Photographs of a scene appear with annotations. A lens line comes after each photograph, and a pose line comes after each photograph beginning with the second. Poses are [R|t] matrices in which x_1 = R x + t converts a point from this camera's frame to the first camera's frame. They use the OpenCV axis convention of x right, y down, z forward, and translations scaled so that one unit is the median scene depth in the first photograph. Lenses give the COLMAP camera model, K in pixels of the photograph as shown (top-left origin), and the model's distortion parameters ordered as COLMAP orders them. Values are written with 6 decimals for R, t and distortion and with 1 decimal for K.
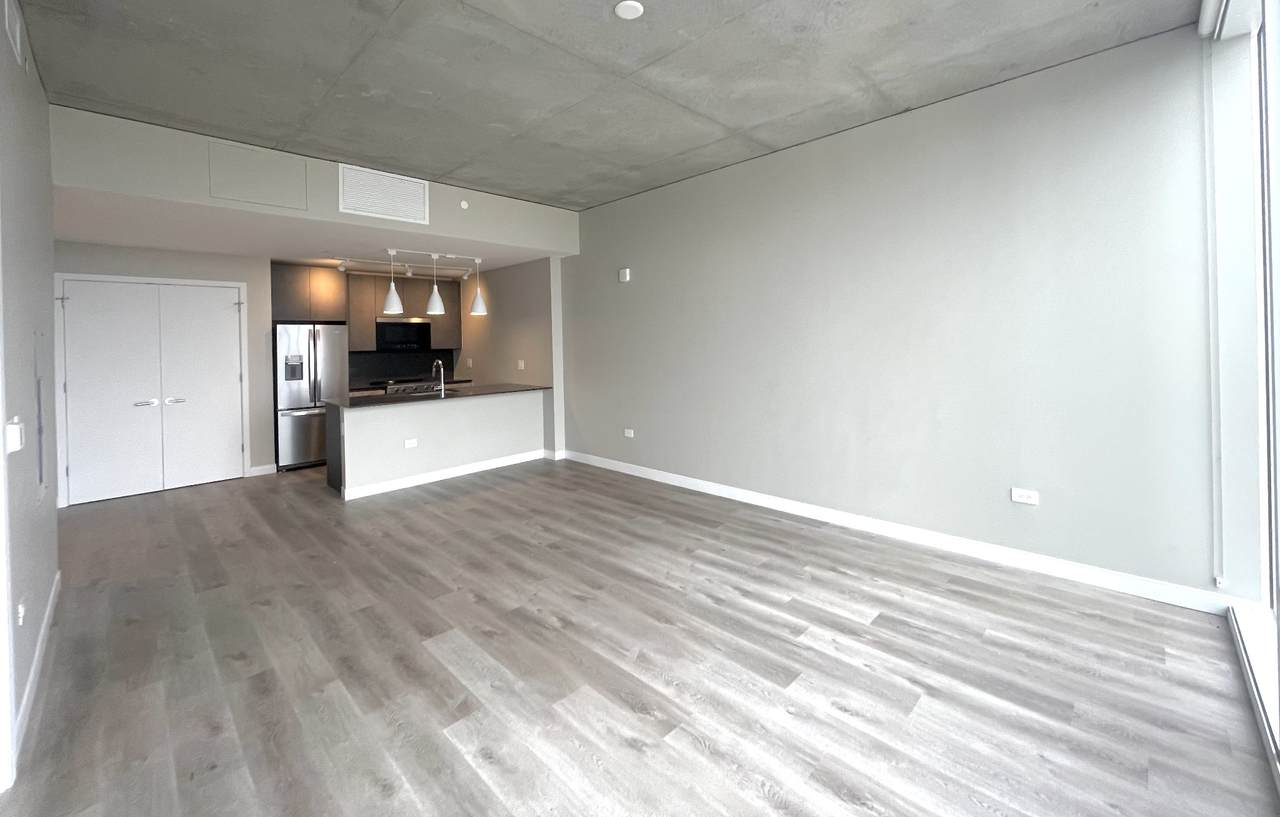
lens RADIAL K [[515.7, 0, 609.2], [0, 515.7, 338.5], [0, 0, 1]] dist [0.001481, 0.000388]
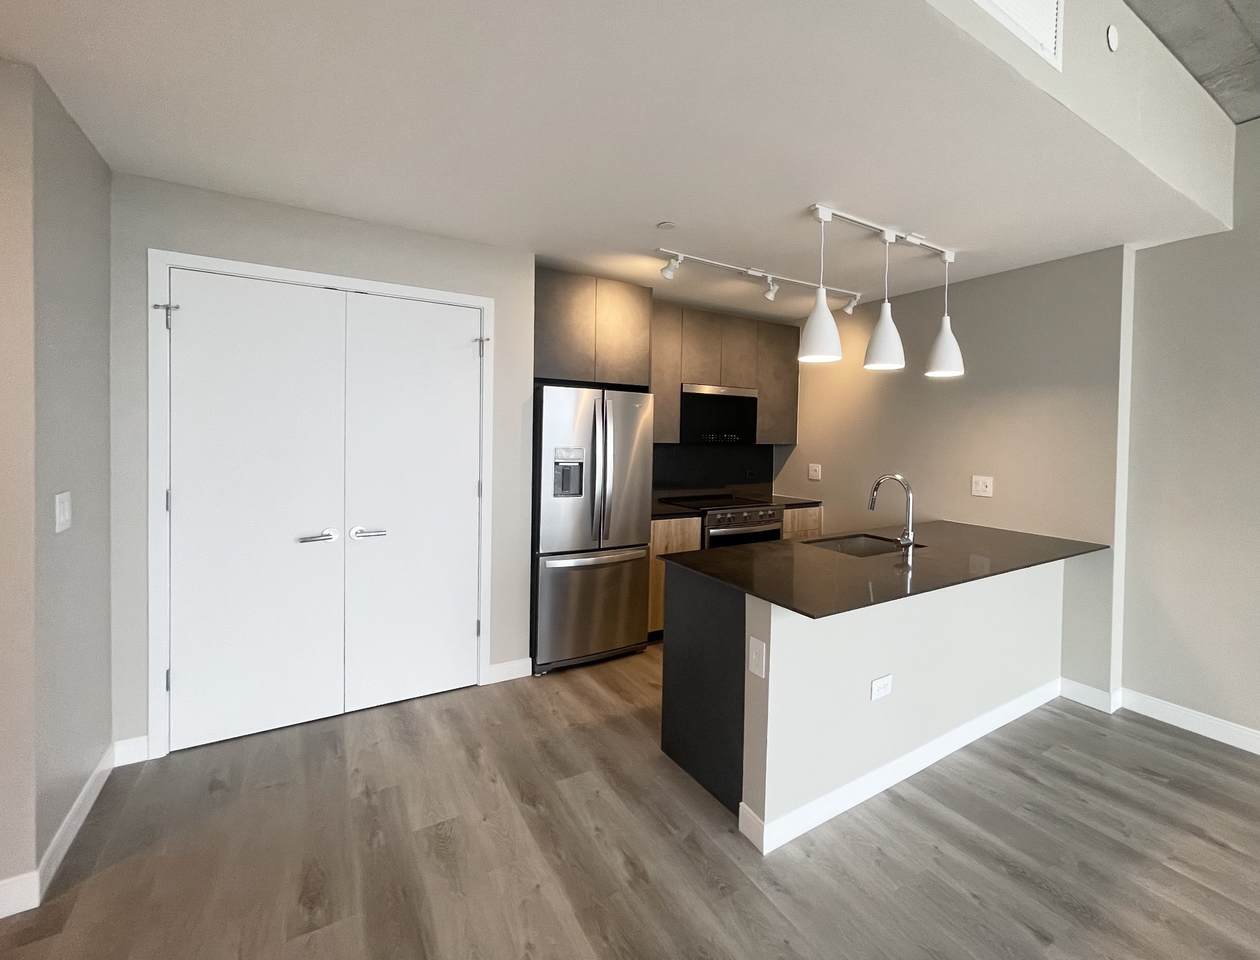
lens RADIAL K [[544.2, 0, 637.1], [0, 544.2, 443.1], [0, 0, 1]] dist [0.001238, -0.000089]
pose [[0.973637, 0.043325, -0.223951, -0.423310], [-0.038295, 0.998908, 0.026757, 0.010942], [0.224865, -0.017476, 0.974233, 0.491135]]
